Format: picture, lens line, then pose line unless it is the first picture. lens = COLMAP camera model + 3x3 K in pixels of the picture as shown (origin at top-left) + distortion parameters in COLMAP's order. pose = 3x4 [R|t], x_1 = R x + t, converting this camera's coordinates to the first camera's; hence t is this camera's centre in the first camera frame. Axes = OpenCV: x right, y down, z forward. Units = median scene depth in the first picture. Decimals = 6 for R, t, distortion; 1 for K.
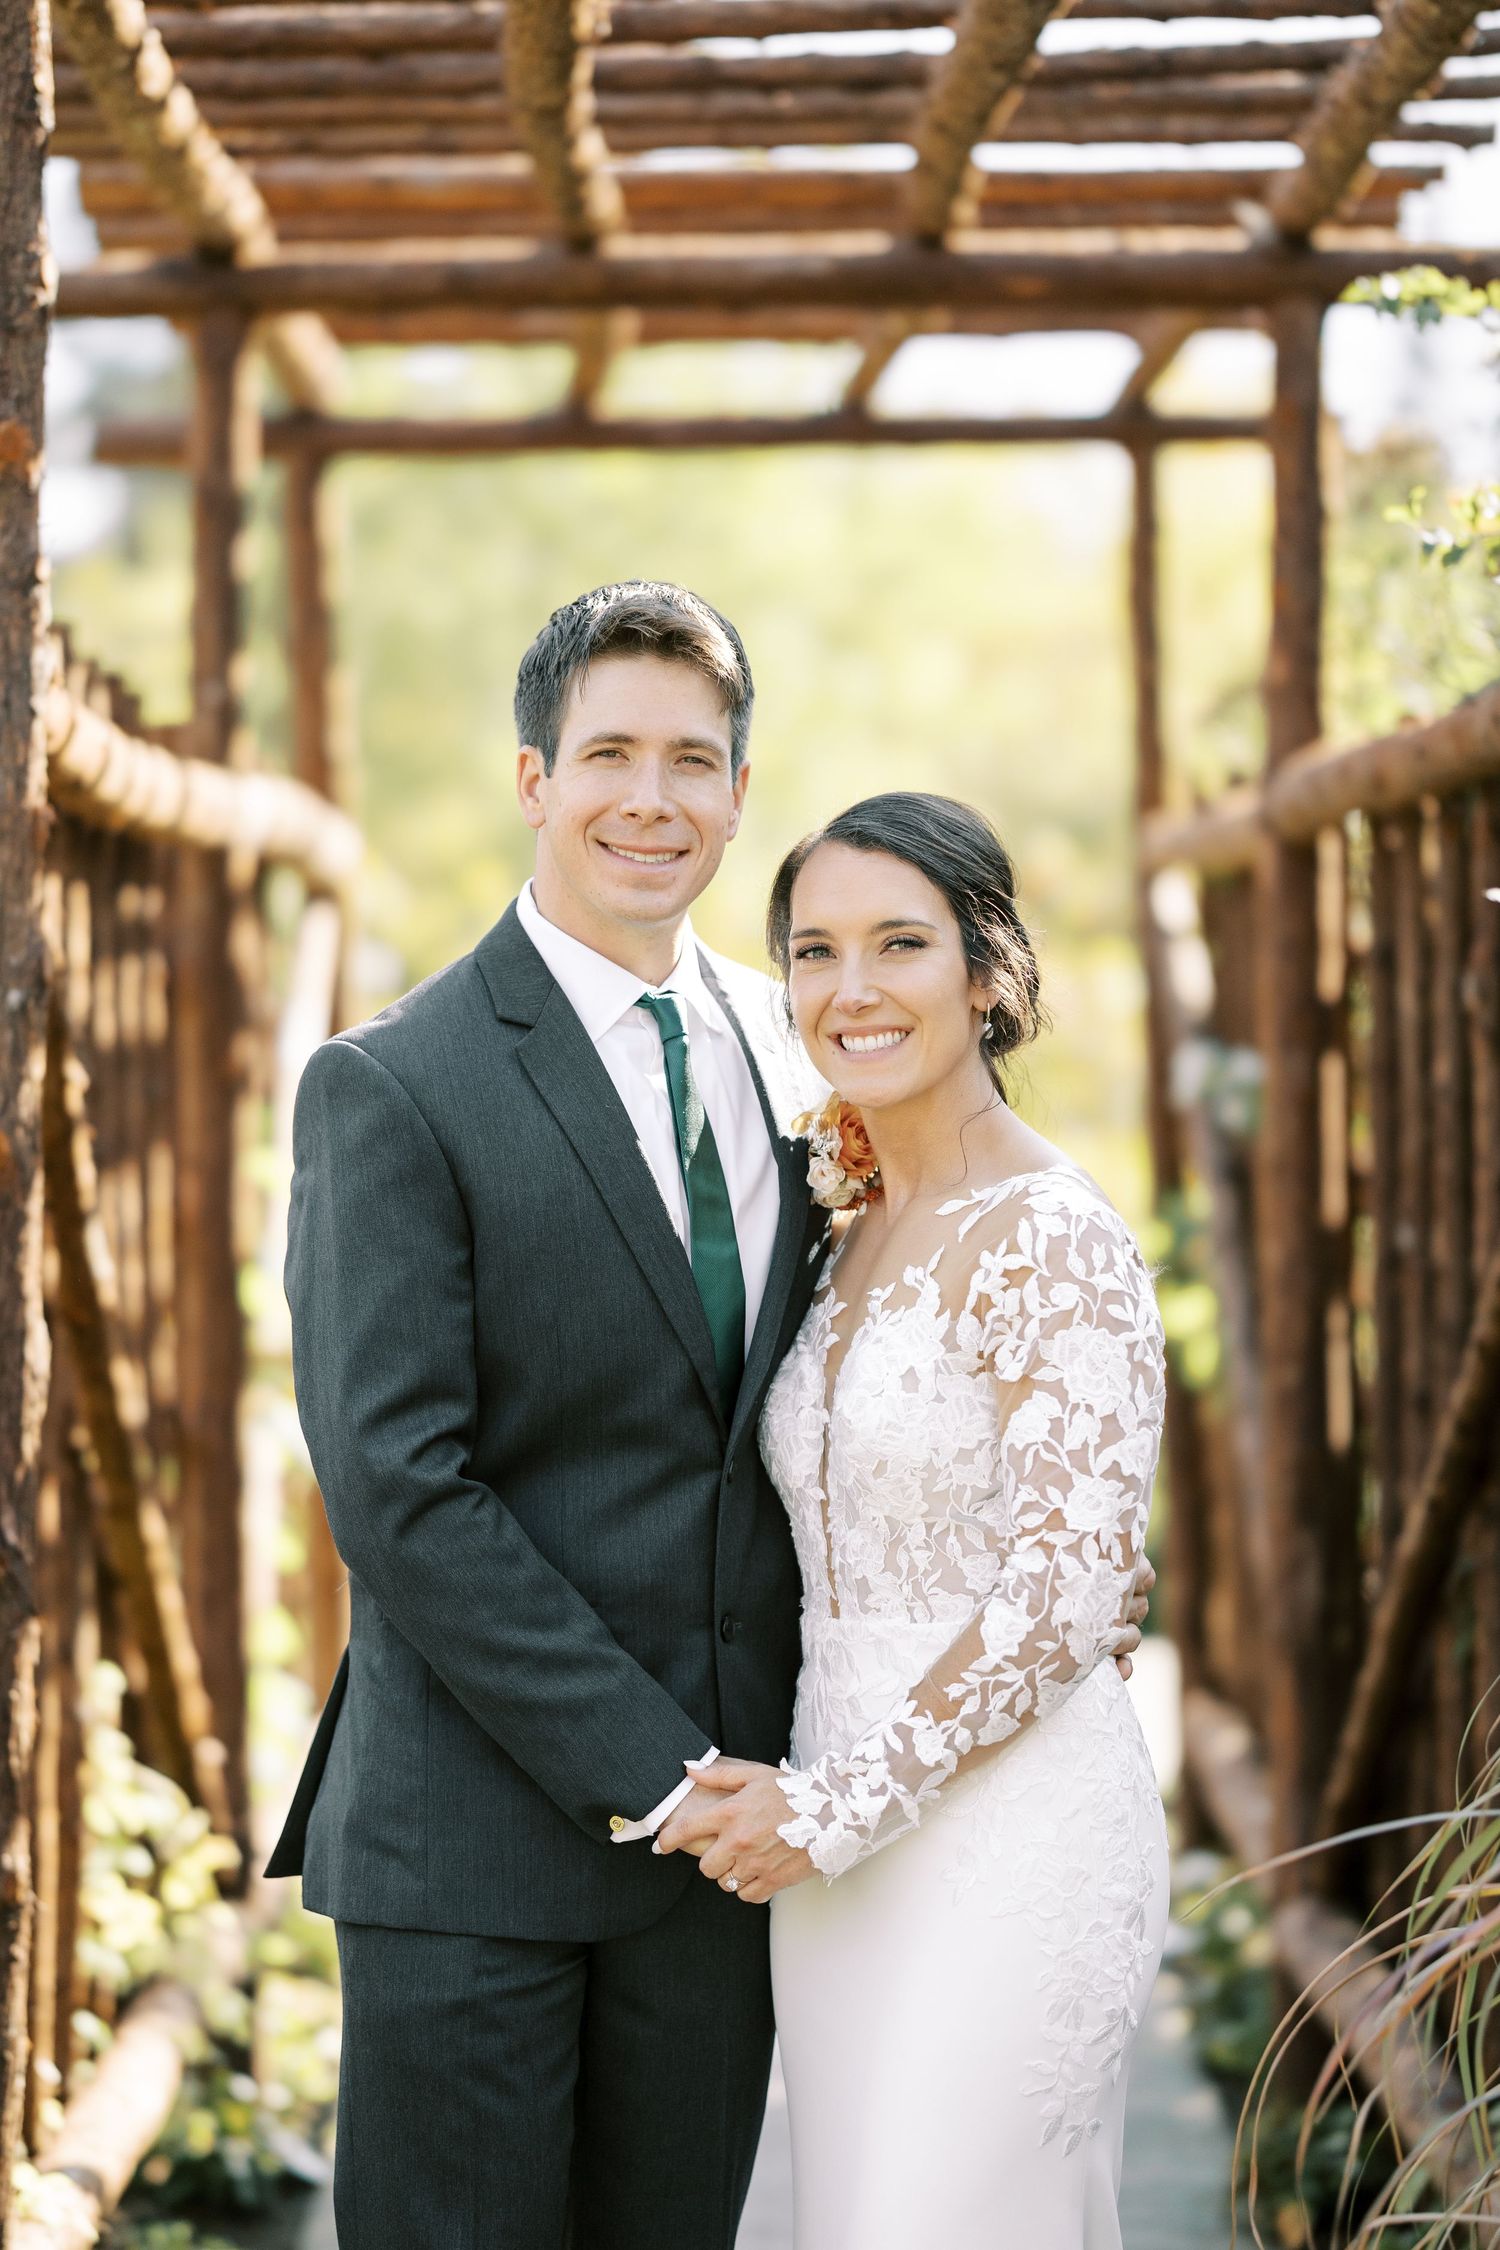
lens RADIAL K [[5741.7, 0, 732.4], [0, 5741.7, 1126.7], [0, 0, 1]] dist [0.825289, 0.000000]
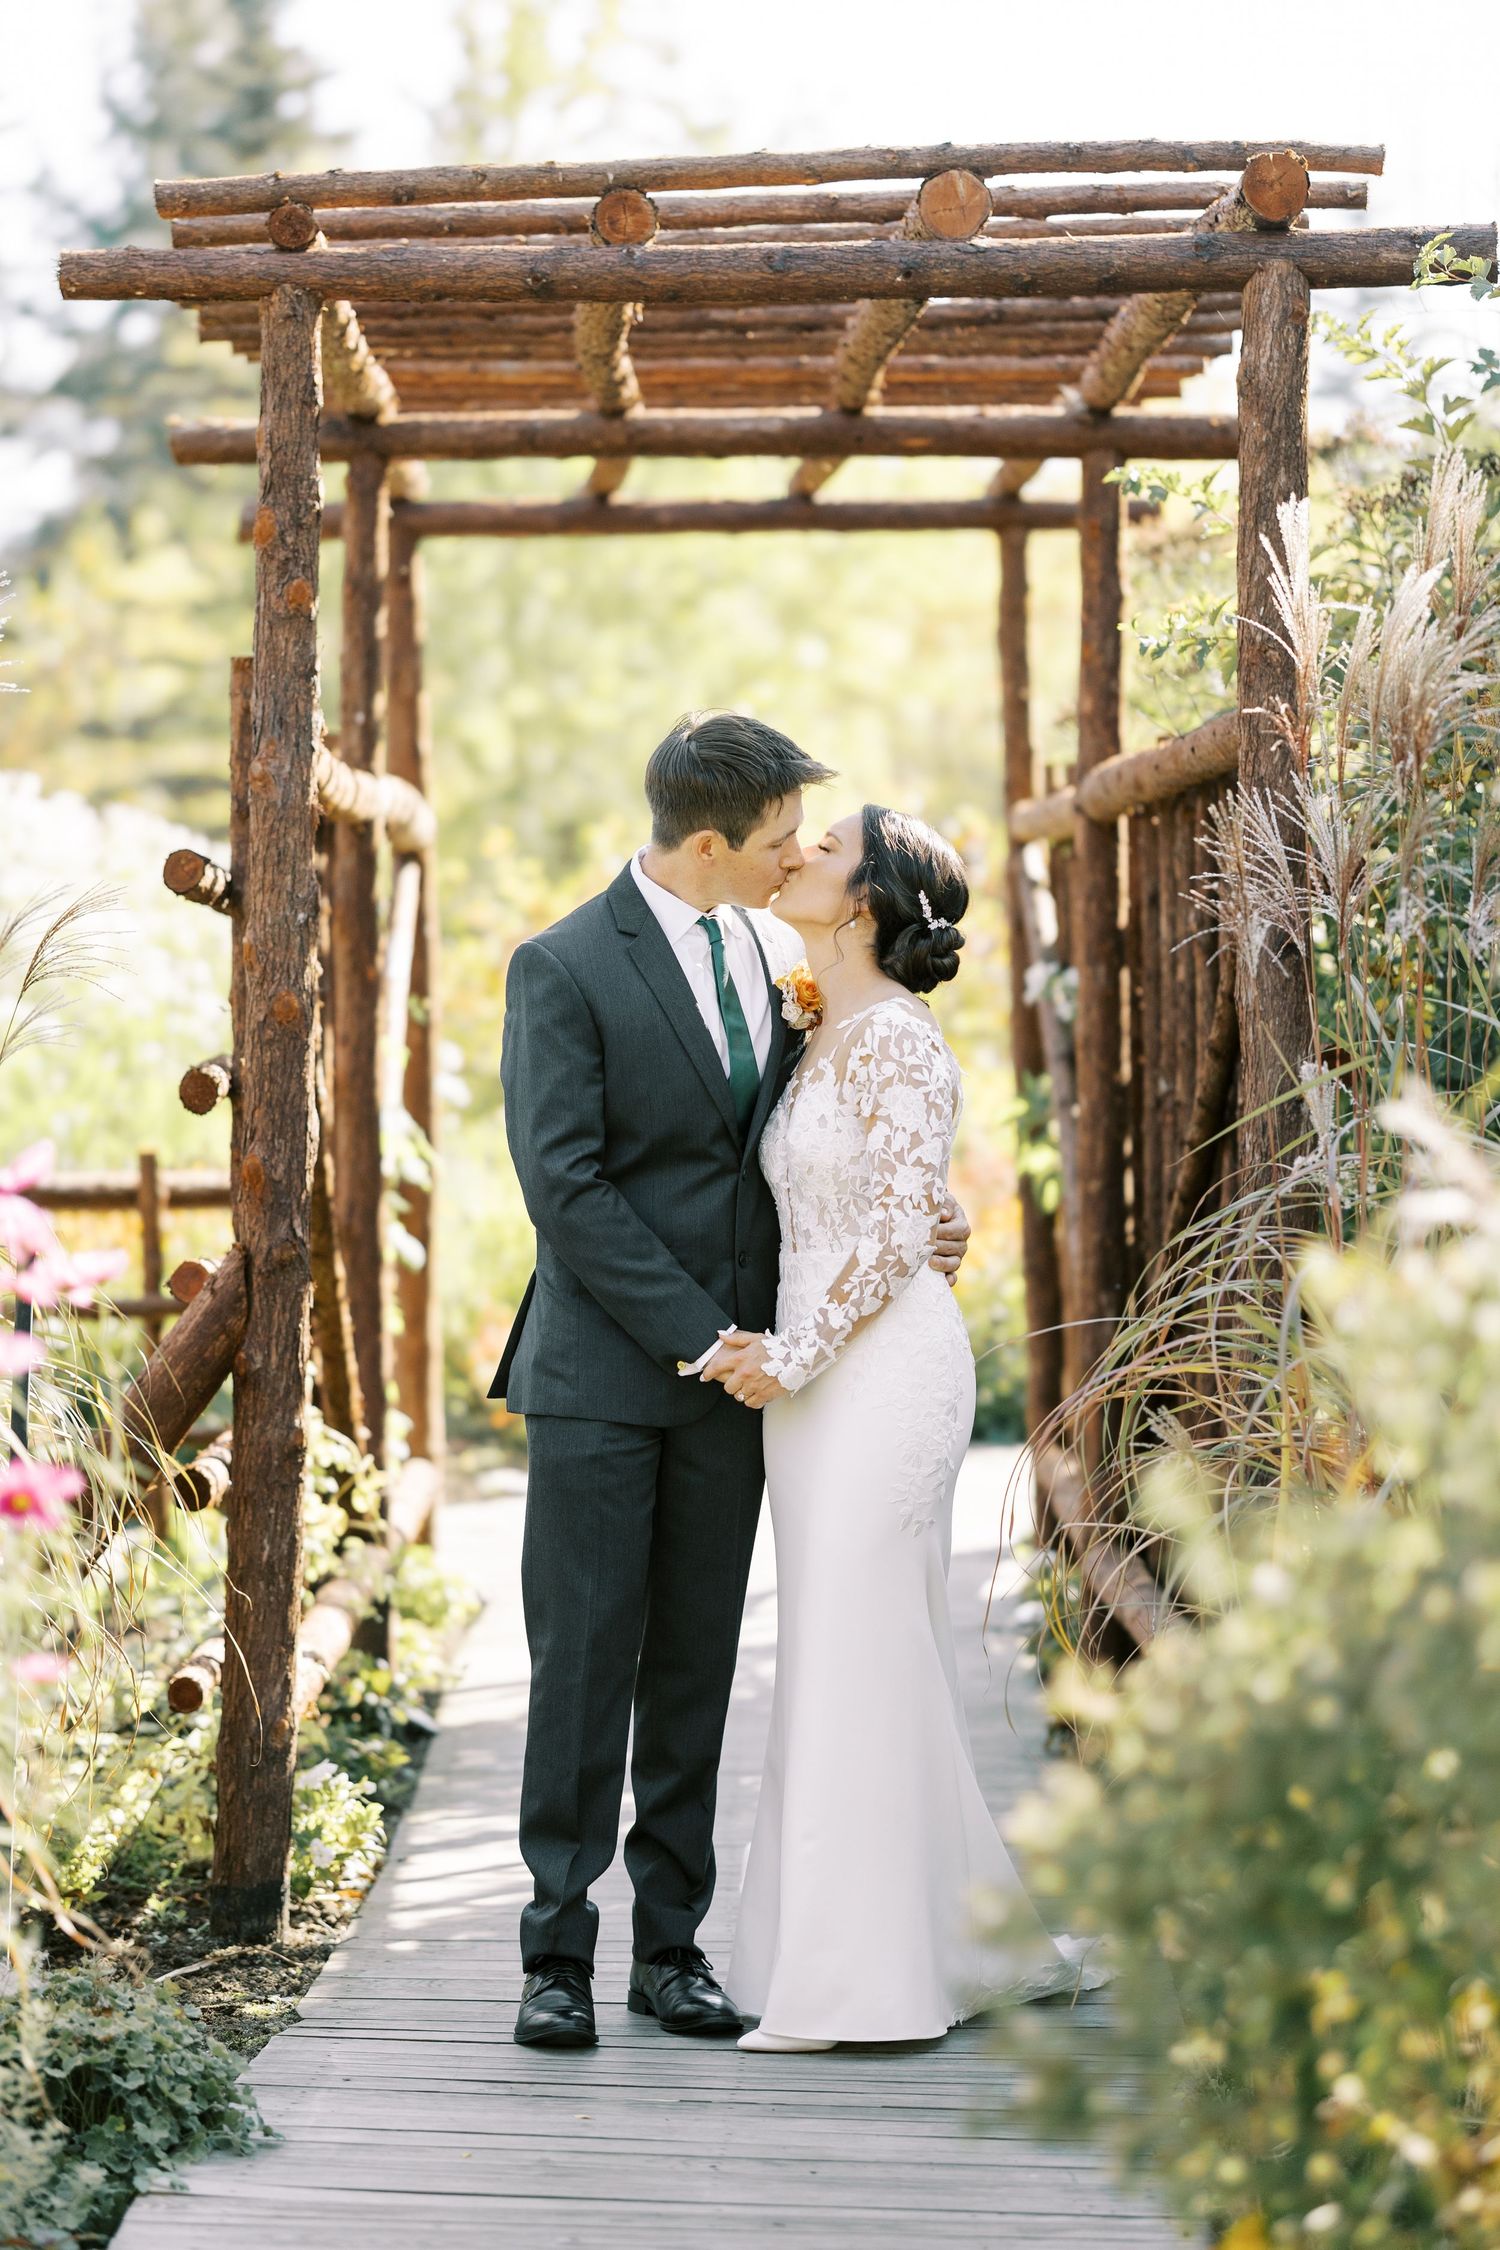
lens RADIAL K [[5741.7, 0, 764.8], [0, 5741.7, 1114.2], [0, 0, 1]] dist [0.825289, 0.000000]
pose [[0.999818, 0.001839, 0.018967, -0.027027], [-0.001990, 0.999967, 0.007898, 0.024485], [-0.018952, -0.007934, 0.999789, -0.818738]]
